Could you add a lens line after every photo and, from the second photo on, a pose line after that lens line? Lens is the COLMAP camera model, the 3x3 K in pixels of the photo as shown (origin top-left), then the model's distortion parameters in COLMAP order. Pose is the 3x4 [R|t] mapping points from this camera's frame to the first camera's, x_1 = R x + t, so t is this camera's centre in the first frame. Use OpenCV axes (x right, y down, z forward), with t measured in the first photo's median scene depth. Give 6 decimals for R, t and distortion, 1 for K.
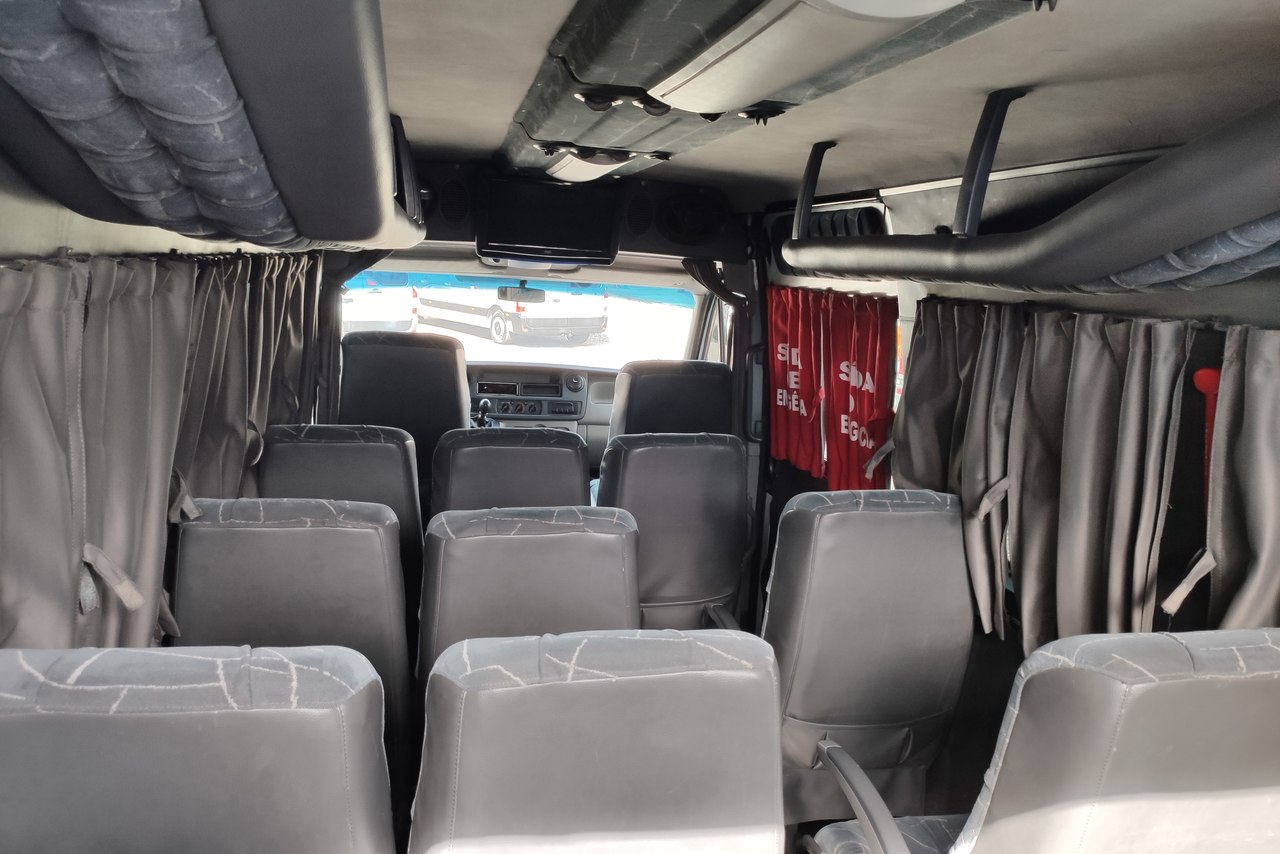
lens RADIAL K [[968.7, 0, 640.0], [0, 968.7, 427.0], [0, 0, 1]] dist [0.078230, -0.121846]
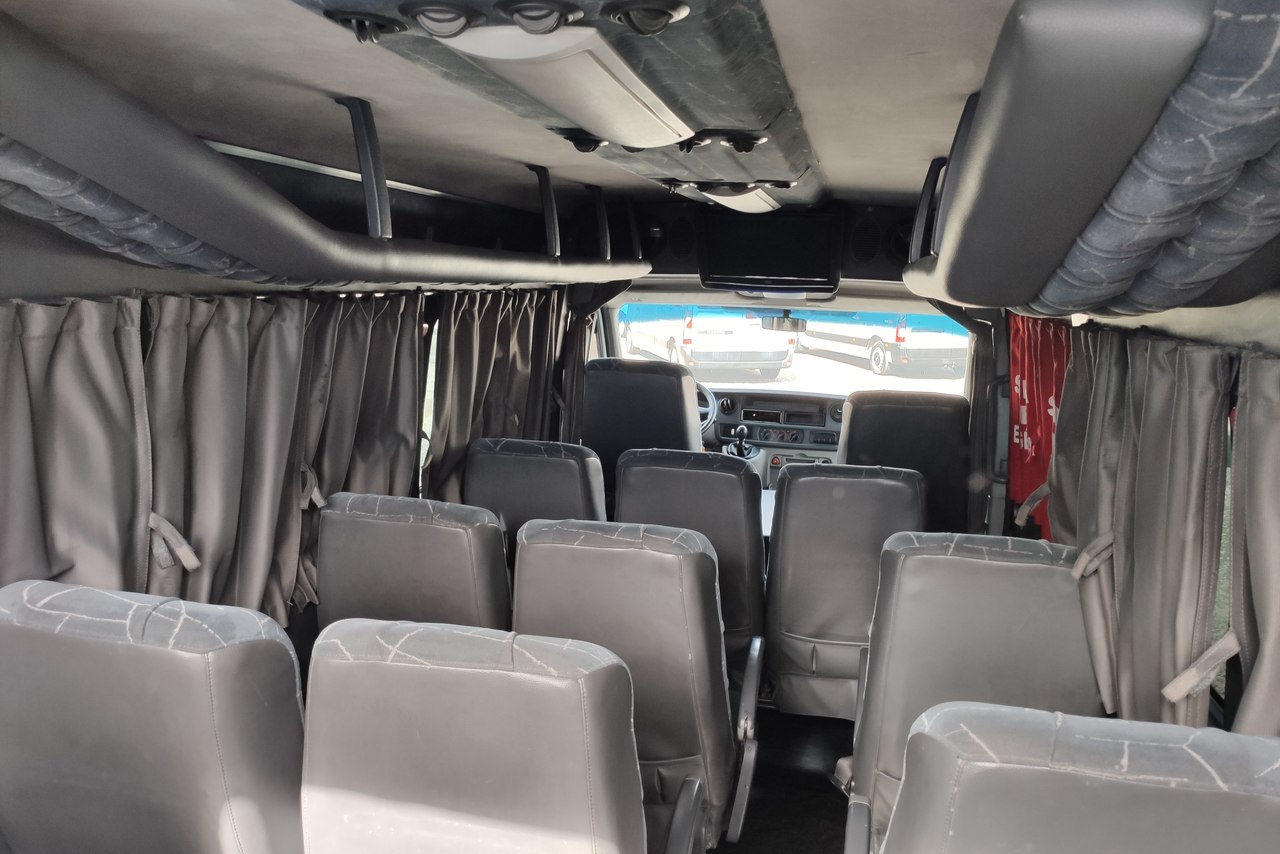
lens RADIAL K [[968.7, 0, 640.0], [0, 968.7, 427.0], [0, 0, 1]] dist [0.078230, -0.121846]
pose [[0.910087, 0.037054, -0.412756, 0.272682], [-0.050137, 0.998524, -0.020905, -0.000664], [0.411372, 0.039720, 0.910602, 0.033786]]
